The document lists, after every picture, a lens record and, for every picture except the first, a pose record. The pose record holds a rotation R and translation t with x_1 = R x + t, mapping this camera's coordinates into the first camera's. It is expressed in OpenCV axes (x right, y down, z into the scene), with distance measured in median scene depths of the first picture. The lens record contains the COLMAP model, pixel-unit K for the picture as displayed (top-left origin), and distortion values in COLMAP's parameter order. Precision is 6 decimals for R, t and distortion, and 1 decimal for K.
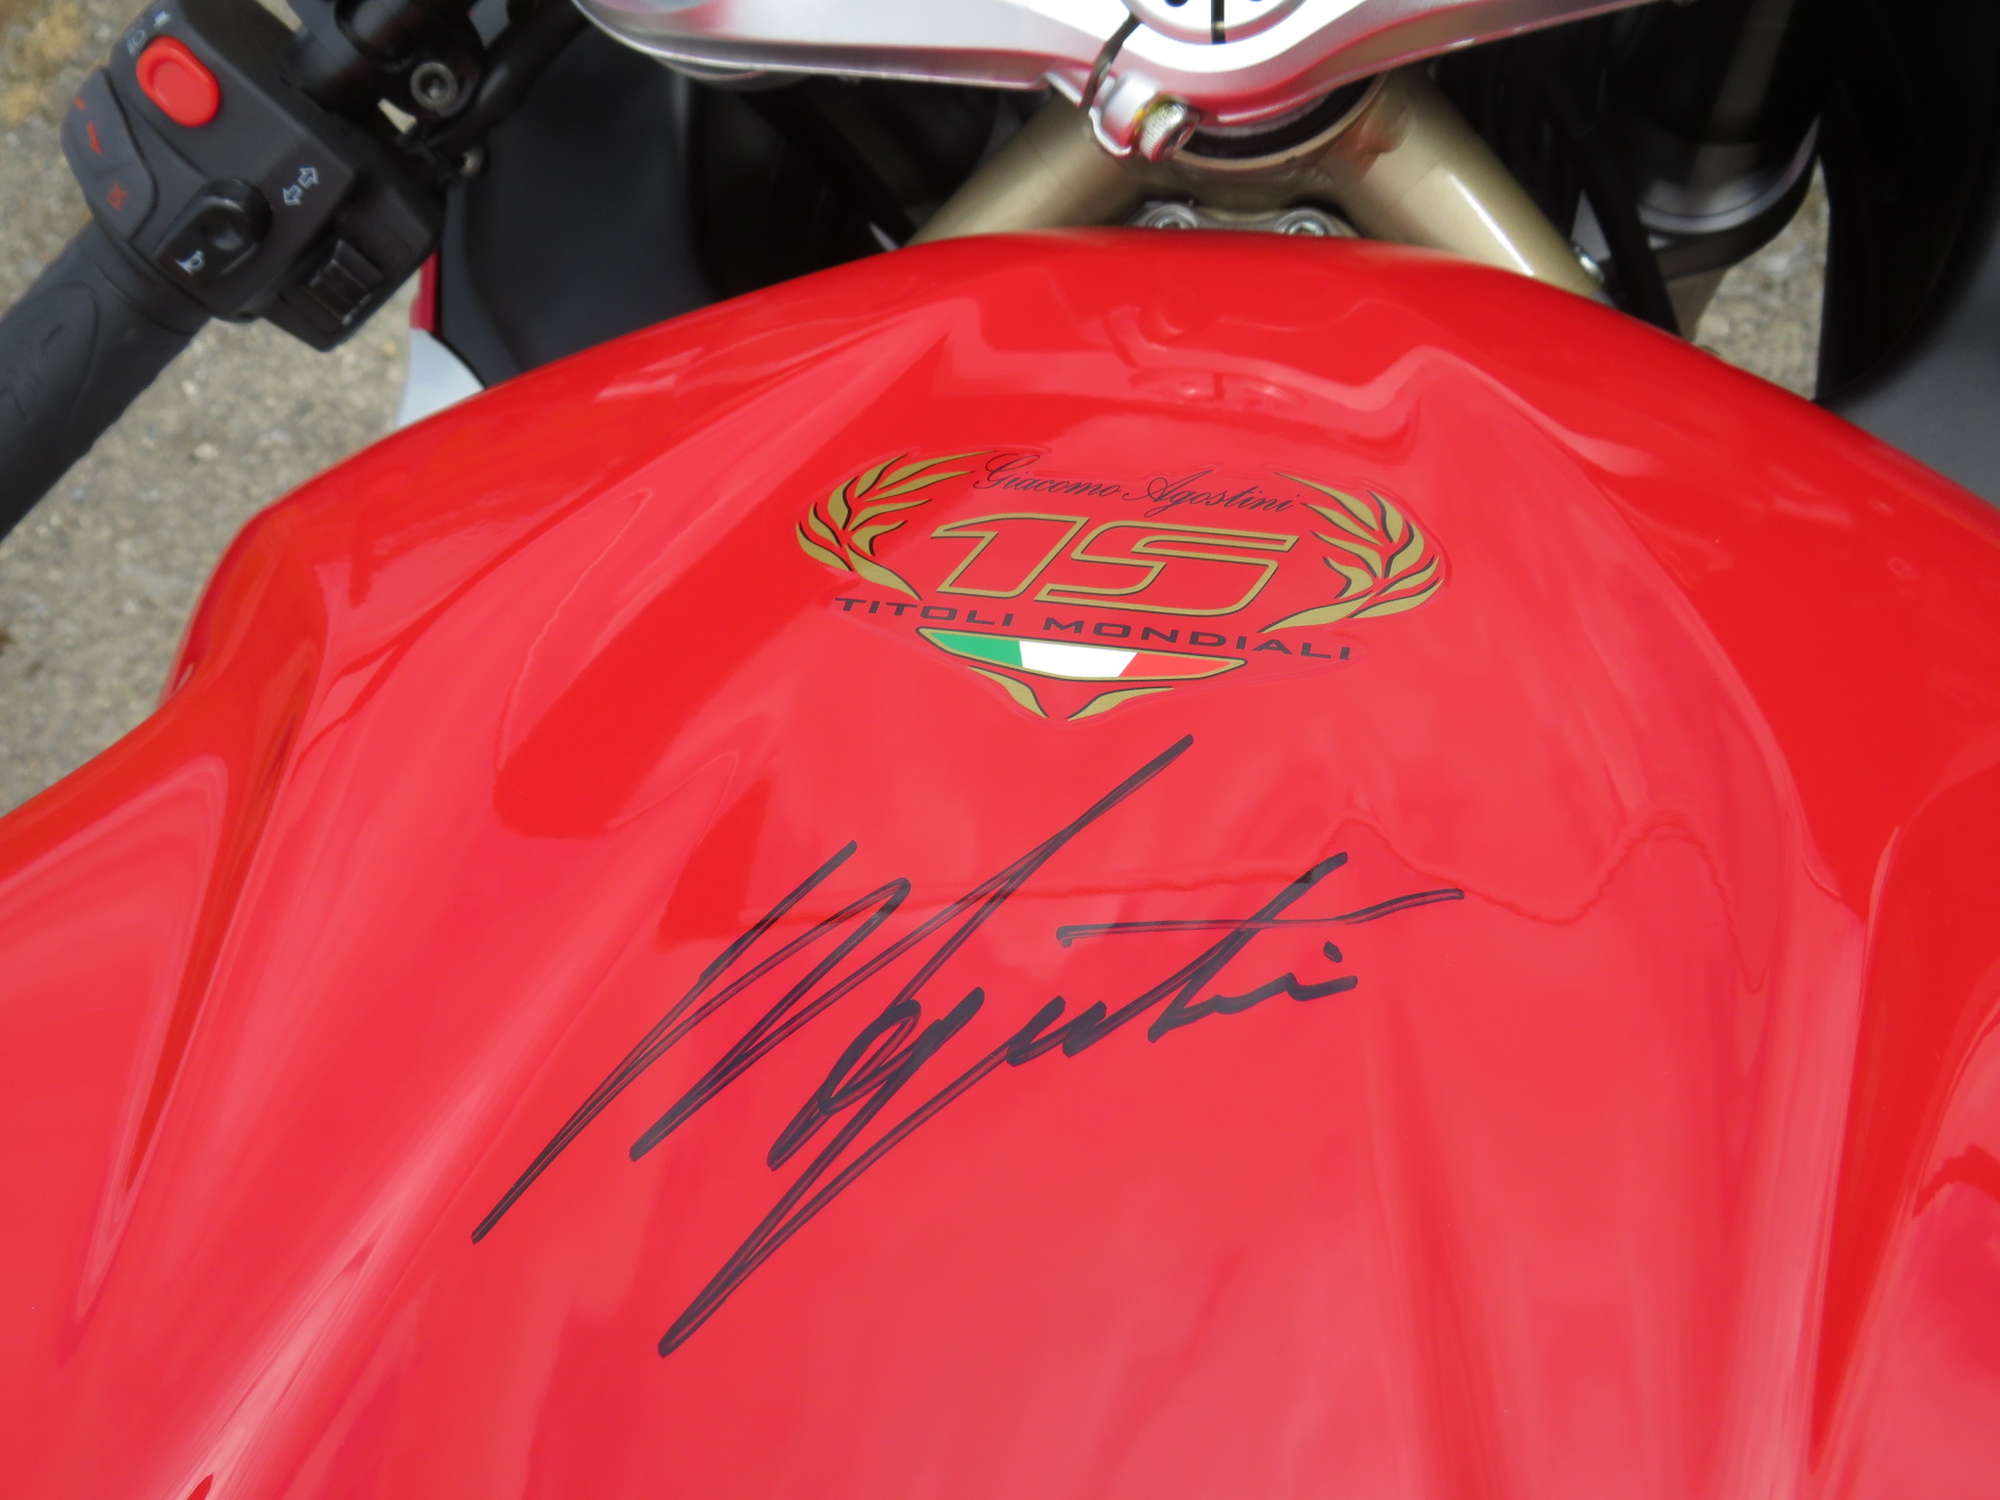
lens RADIAL K [[1999.9, 0, 993.7], [0, 1999.9, 753.3], [0, 0, 1]] dist [-0.046155, 0.000000]
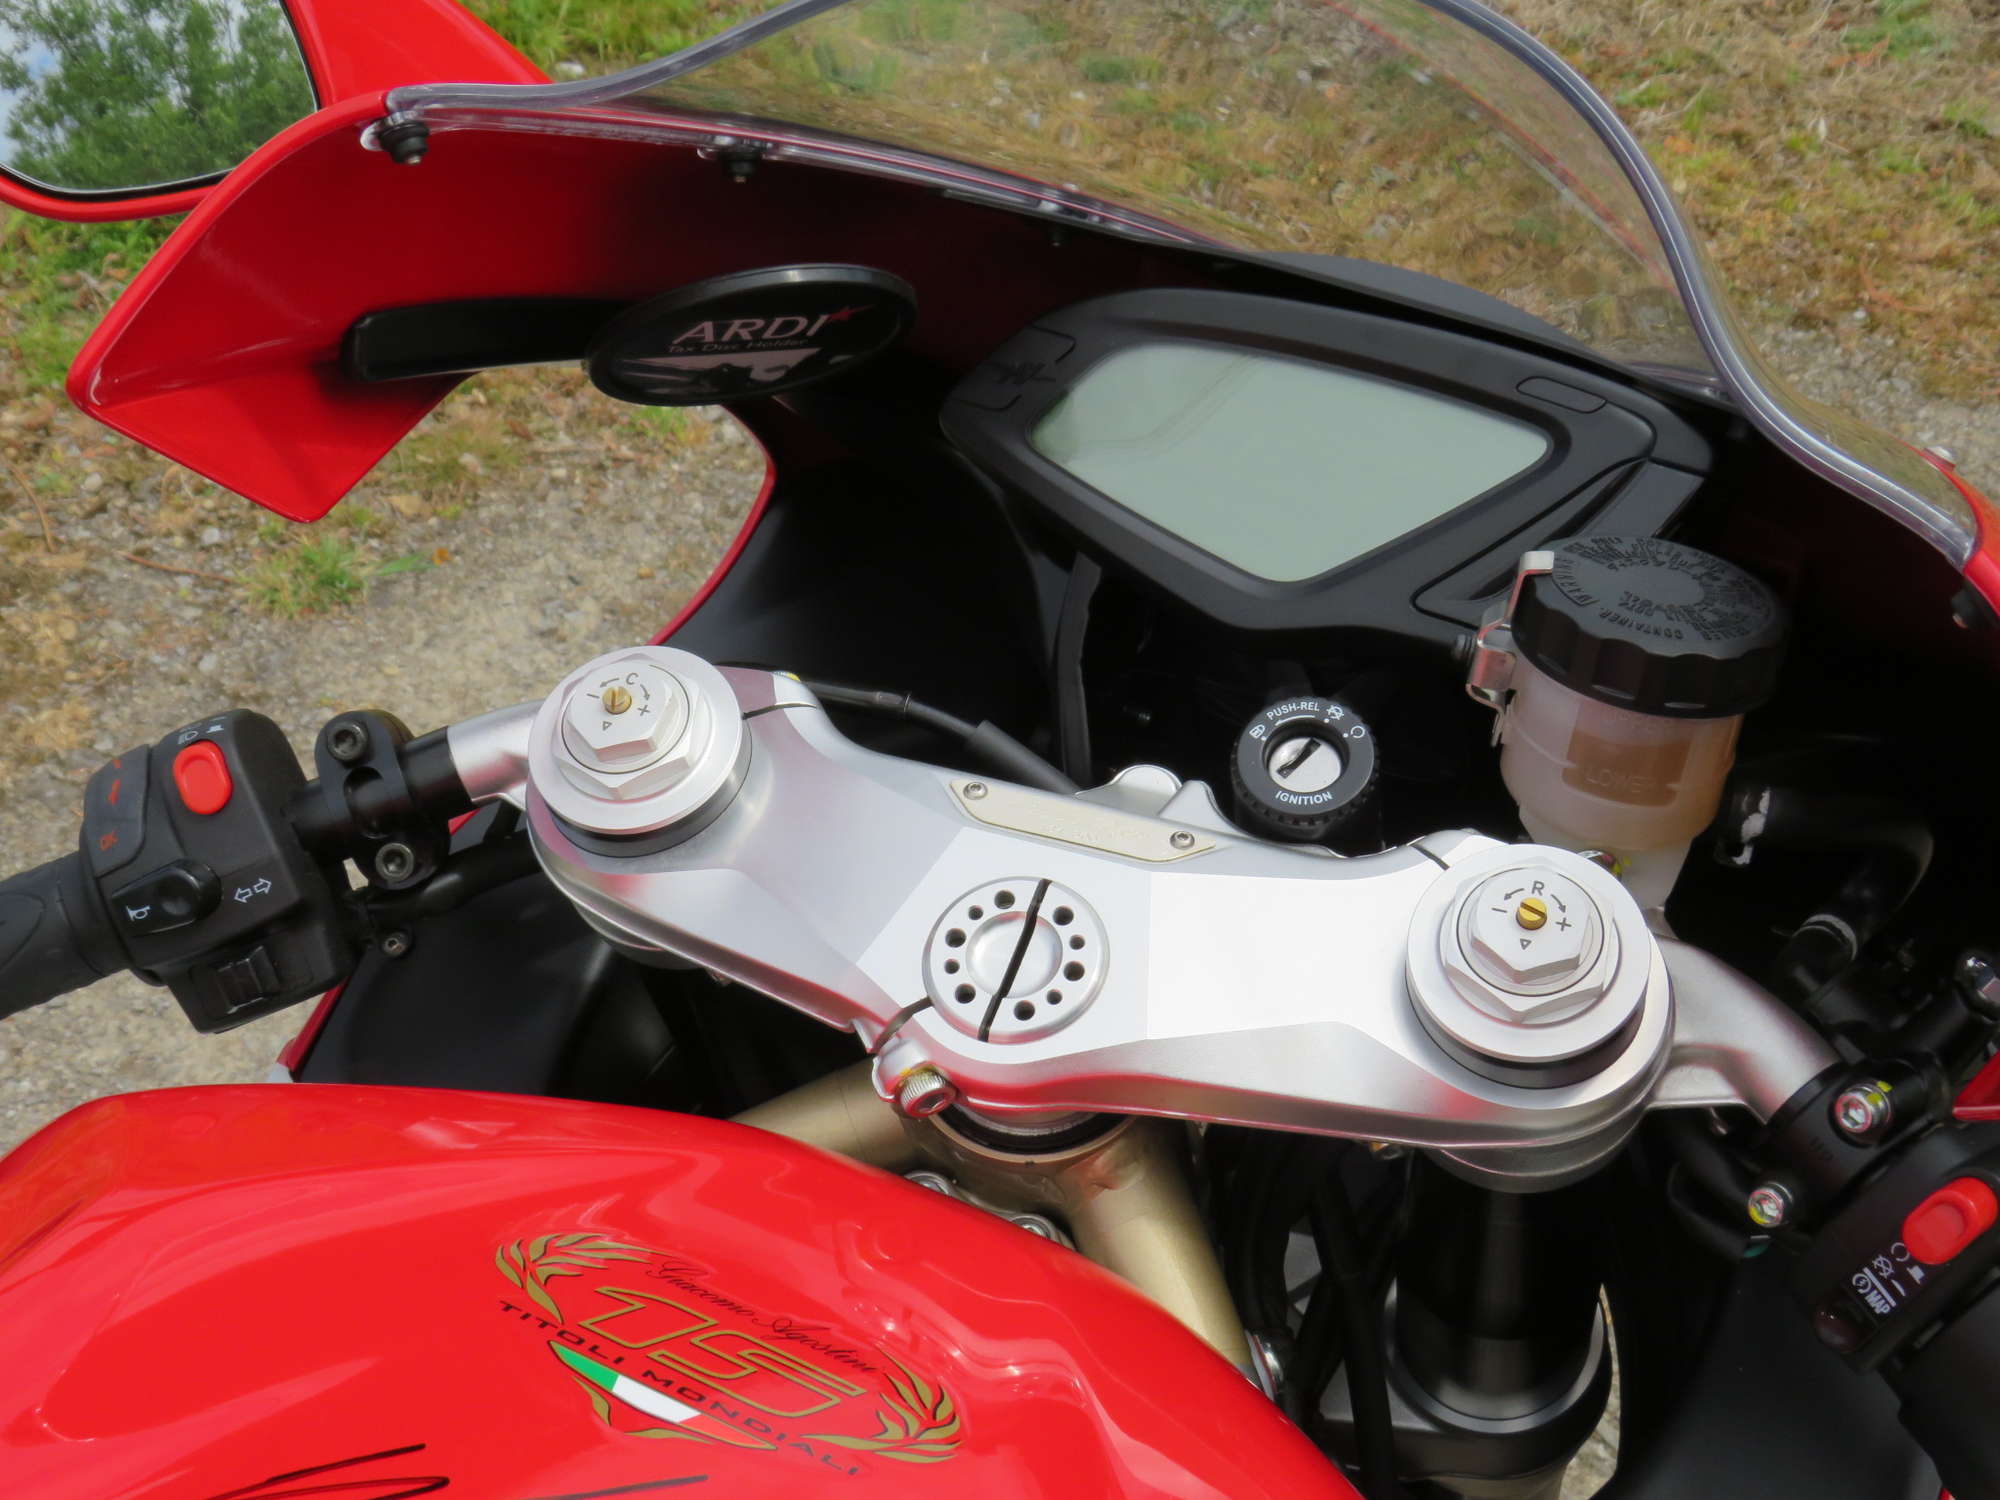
lens RADIAL K [[2411.1, 0, 1002.0], [0, 2411.1, 751.7], [0, 0, 1]] dist [-0.081419, 0.000000]
pose [[0.935763, 0.346719, -0.064301, 0.141293], [-0.335823, 0.820593, -0.462439, 0.167880], [-0.107571, 0.454327, 0.884316, -0.373589]]
